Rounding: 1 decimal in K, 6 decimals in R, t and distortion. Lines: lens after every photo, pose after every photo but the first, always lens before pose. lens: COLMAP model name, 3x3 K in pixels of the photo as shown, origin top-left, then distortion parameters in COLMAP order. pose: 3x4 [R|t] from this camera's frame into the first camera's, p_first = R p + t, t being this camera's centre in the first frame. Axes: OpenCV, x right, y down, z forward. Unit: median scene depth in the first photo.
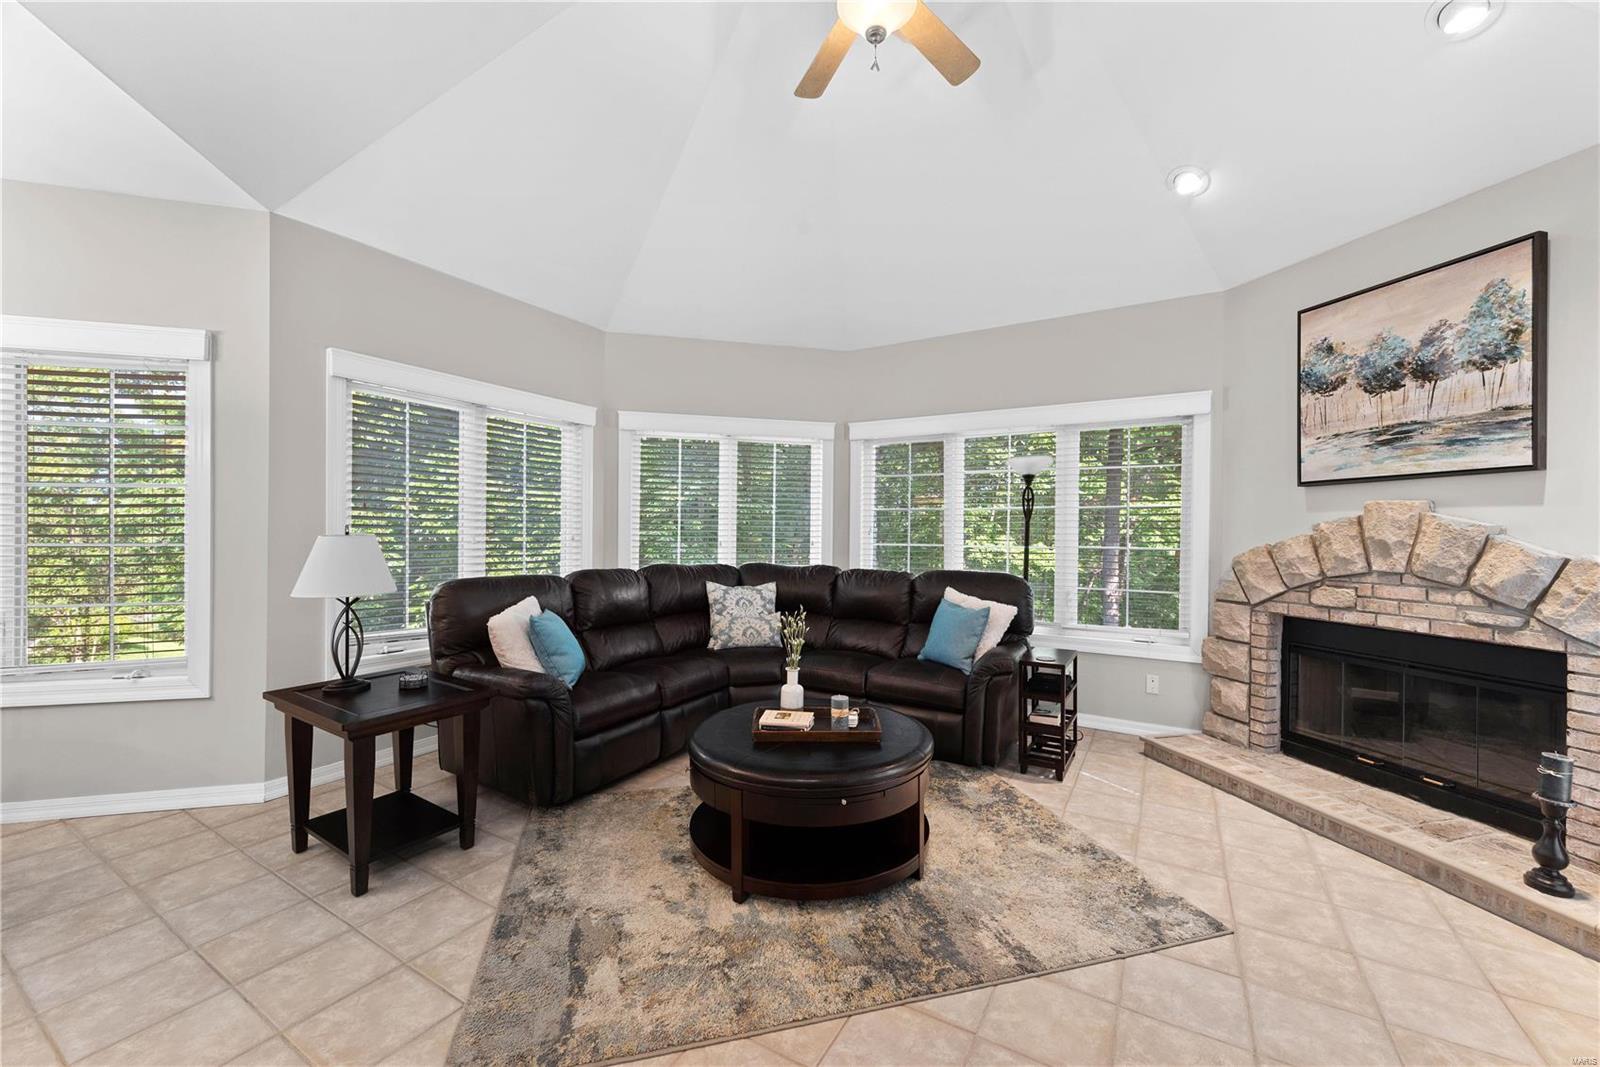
lens RADIAL K [[629.9, 0, 804.3], [0, 629.9, 539.6], [0, 0, 1]] dist [0.000453, 0.000426]
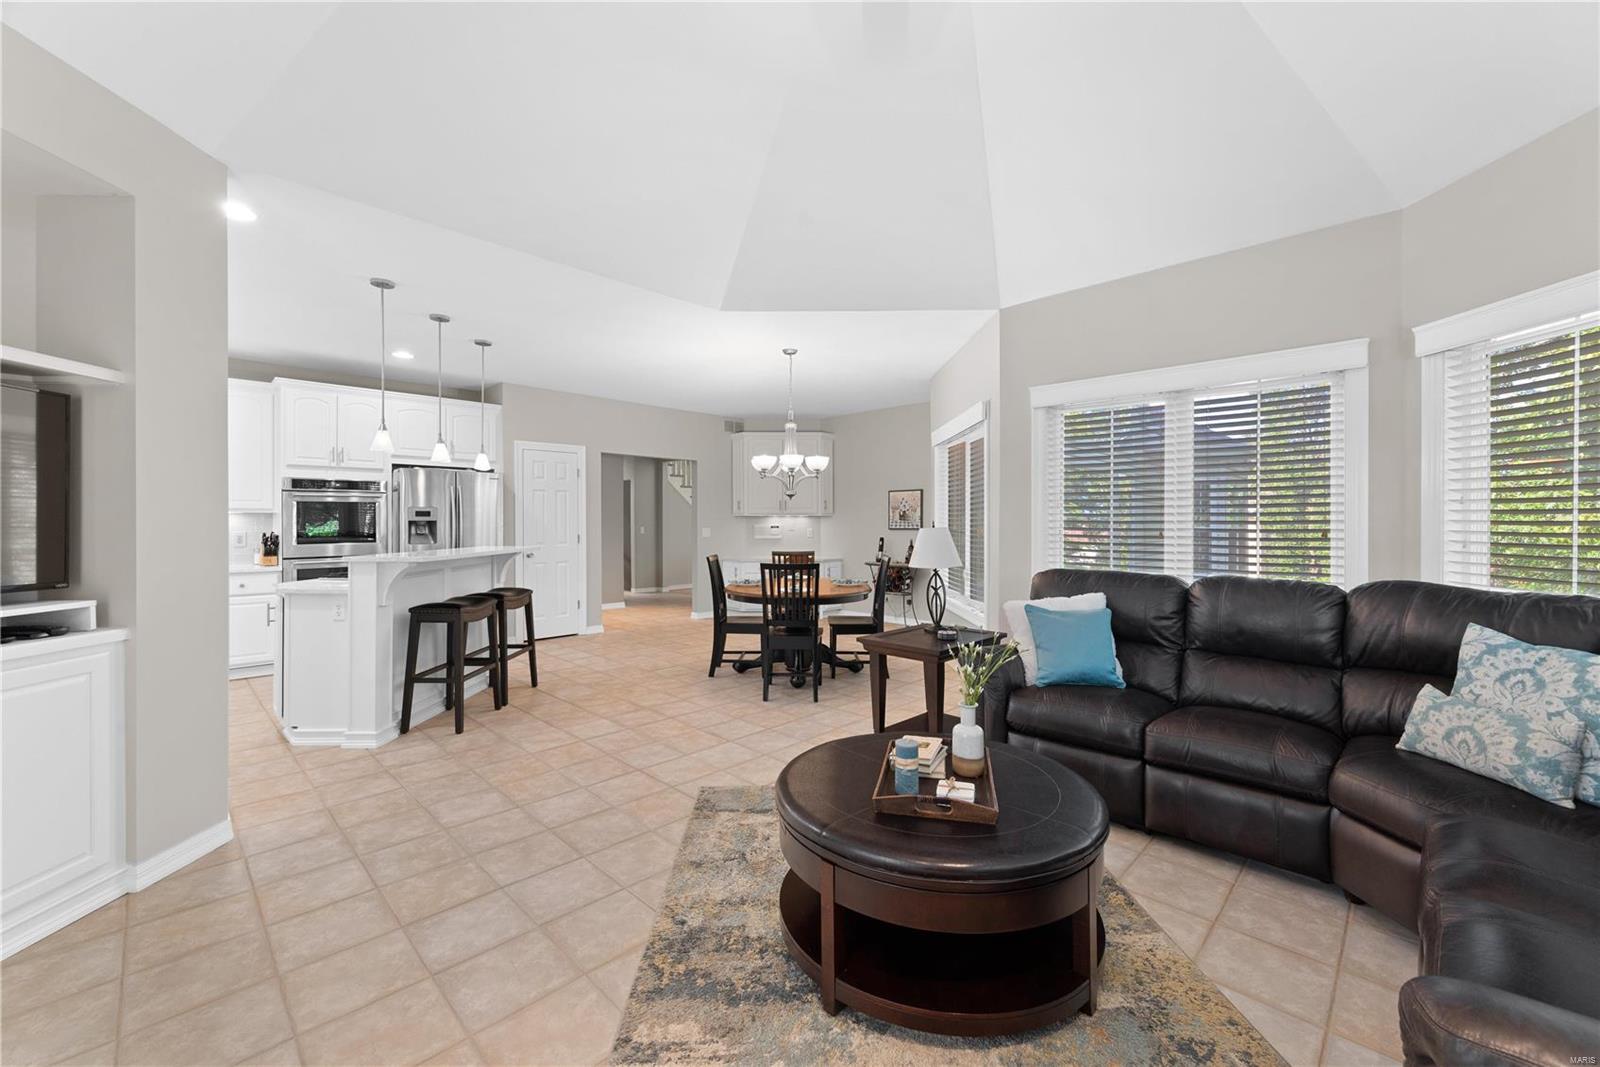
lens RADIAL K [[629.9, 0, 812.6], [0, 629.9, 535.0], [0, 0, 1]] dist [0.000453, 0.000426]
pose [[-0.229531, 0.013555, -0.973207, 0.462471], [-0.004172, 0.999880, 0.014910, -0.009208], [0.973292, 0.007483, -0.229447, 0.599680]]
